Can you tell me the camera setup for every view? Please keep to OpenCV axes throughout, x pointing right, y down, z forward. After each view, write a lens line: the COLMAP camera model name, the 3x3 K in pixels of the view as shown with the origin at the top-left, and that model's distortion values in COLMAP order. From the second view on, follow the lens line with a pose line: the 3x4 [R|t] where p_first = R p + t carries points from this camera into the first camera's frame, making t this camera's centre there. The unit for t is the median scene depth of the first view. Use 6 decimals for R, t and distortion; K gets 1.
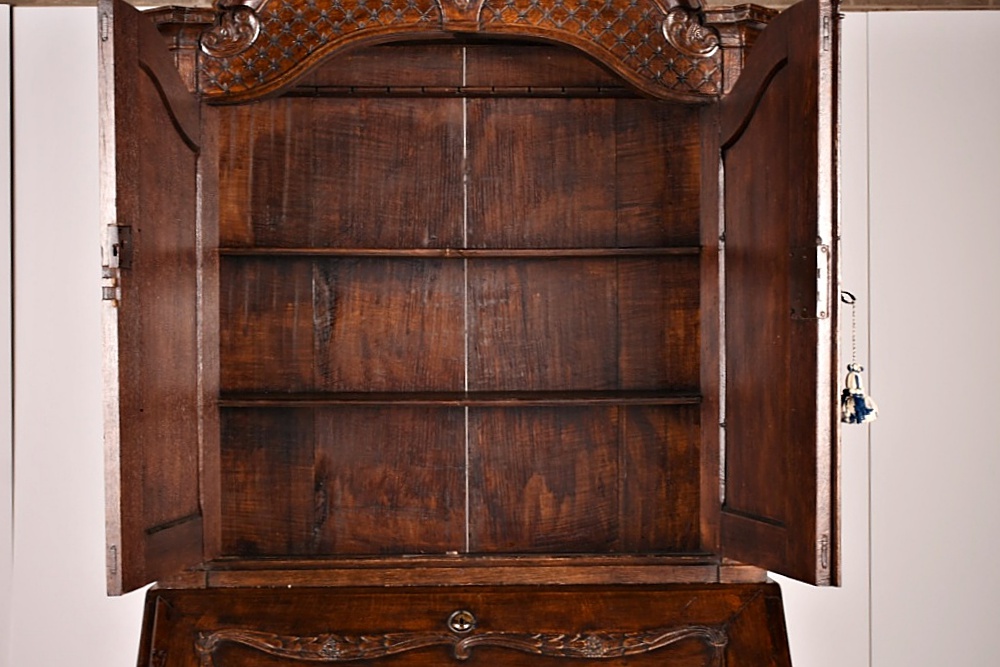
lens RADIAL K [[1936.0, 0, 501.5], [0, 1936.0, 330.6], [0, 0, 1]] dist [0.024658, 0.000000]
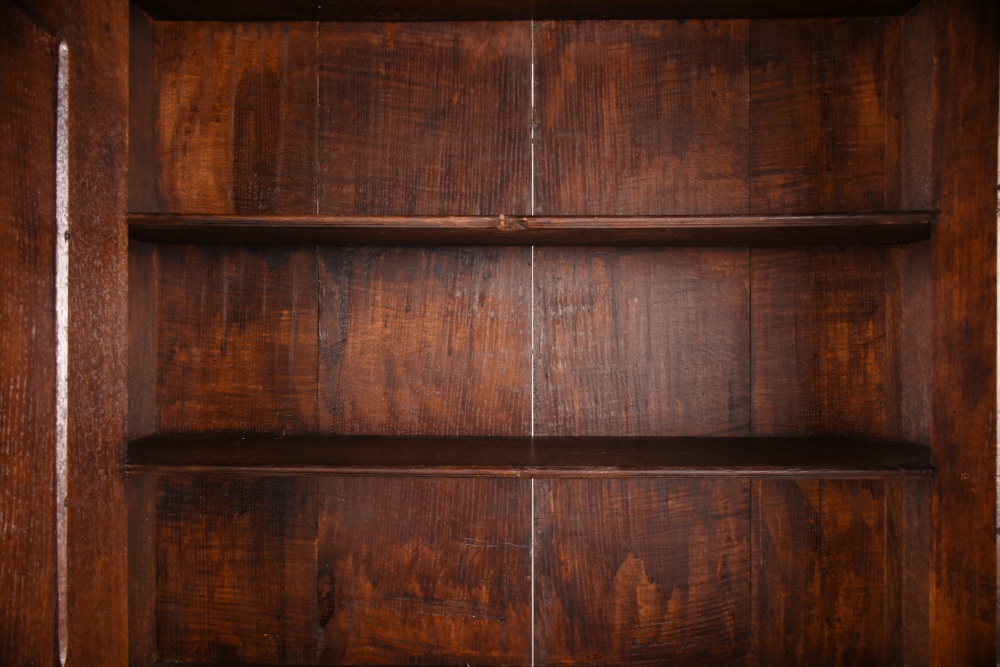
lens RADIAL K [[886.6, 0, 498.3], [0, 886.6, 341.5], [0, 0, 1]] dist [0.020314, -0.006018]
pose [[0.998156, 0.006268, -0.060369, -0.011305], [-0.006447, 0.999975, -0.002773, -0.002306], [0.060350, 0.003157, 0.998172, 0.676796]]
